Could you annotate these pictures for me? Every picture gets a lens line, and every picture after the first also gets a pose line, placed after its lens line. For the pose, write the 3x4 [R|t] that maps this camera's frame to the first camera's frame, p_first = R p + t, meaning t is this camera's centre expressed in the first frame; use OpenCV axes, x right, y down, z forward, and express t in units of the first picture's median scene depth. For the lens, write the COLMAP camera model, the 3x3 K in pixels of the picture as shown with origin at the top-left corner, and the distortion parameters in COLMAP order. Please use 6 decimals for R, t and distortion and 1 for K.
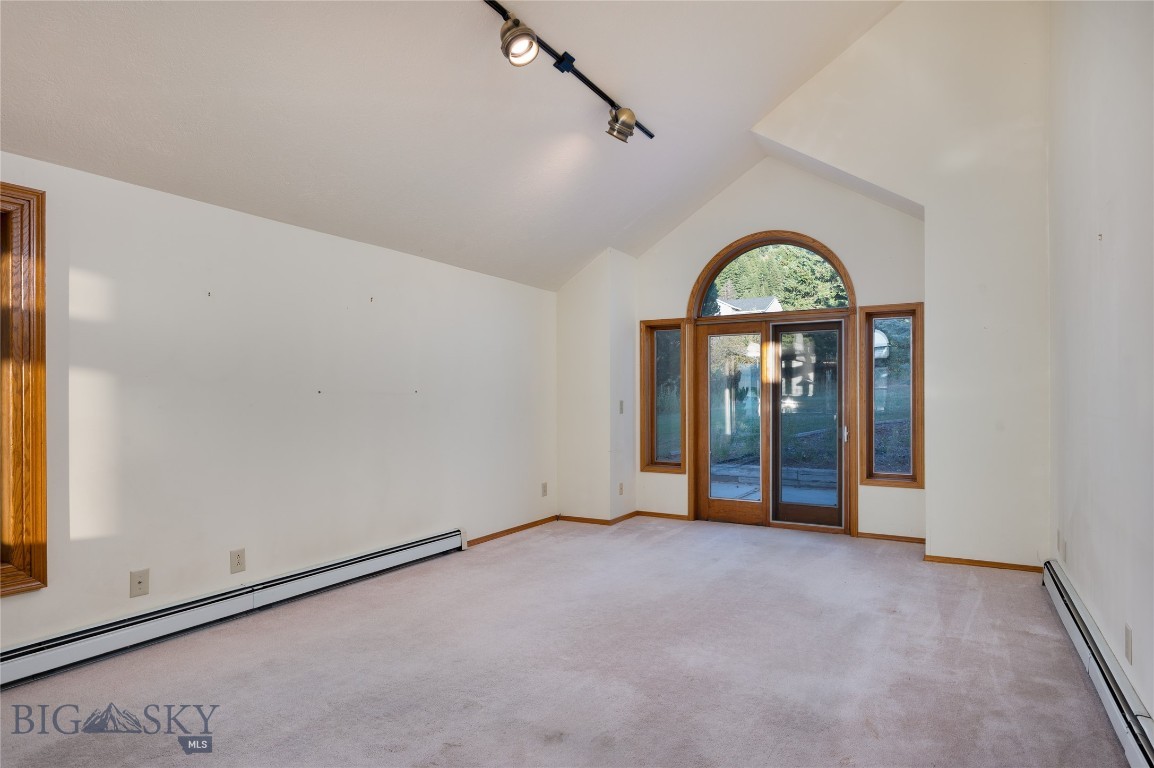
lens RADIAL K [[651.3, 0, 576.9], [0, 651.3, 386.1], [0, 0, 1]] dist [0.000053, -0.000314]
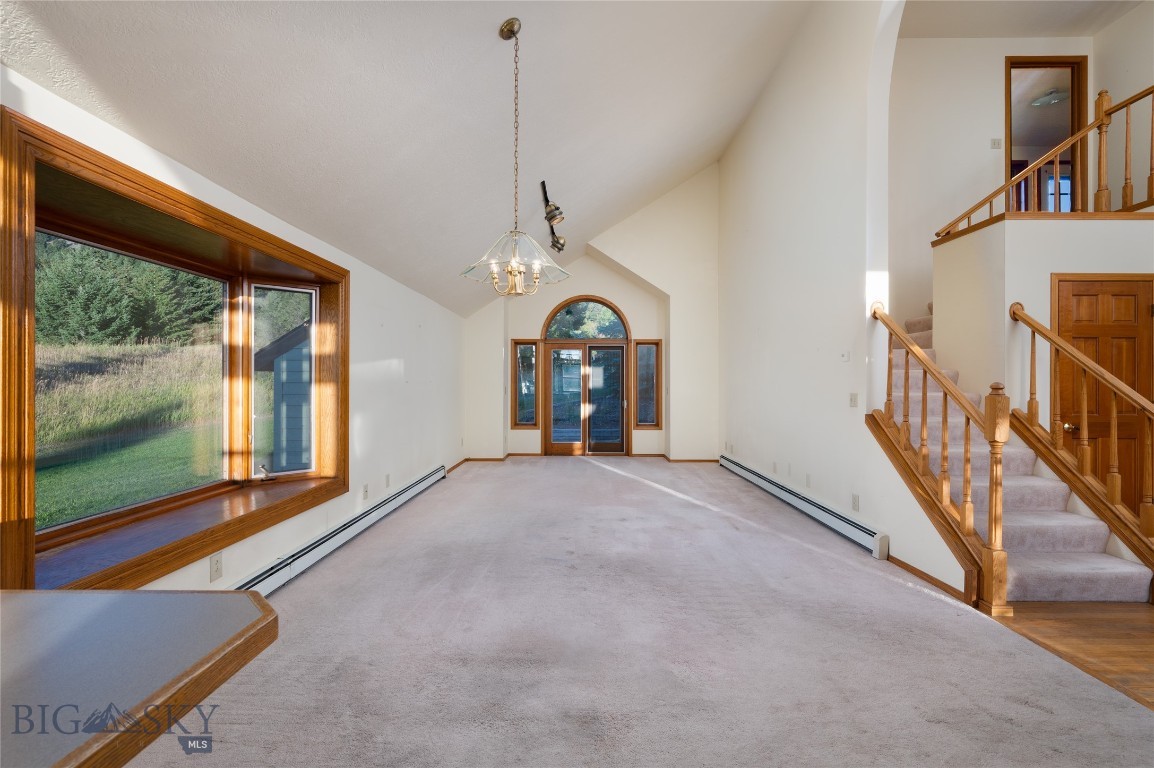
lens RADIAL K [[518.0, 0, 577.0], [0, 518.0, 384.0], [0, 0, 1]] dist [-0.000205, 0.000037]
pose [[0.868638, 0.003160, 0.495437, -0.482940], [-0.012073, 0.999818, 0.014791, -0.007782], [-0.495300, -0.018829, 0.868518, -0.269524]]
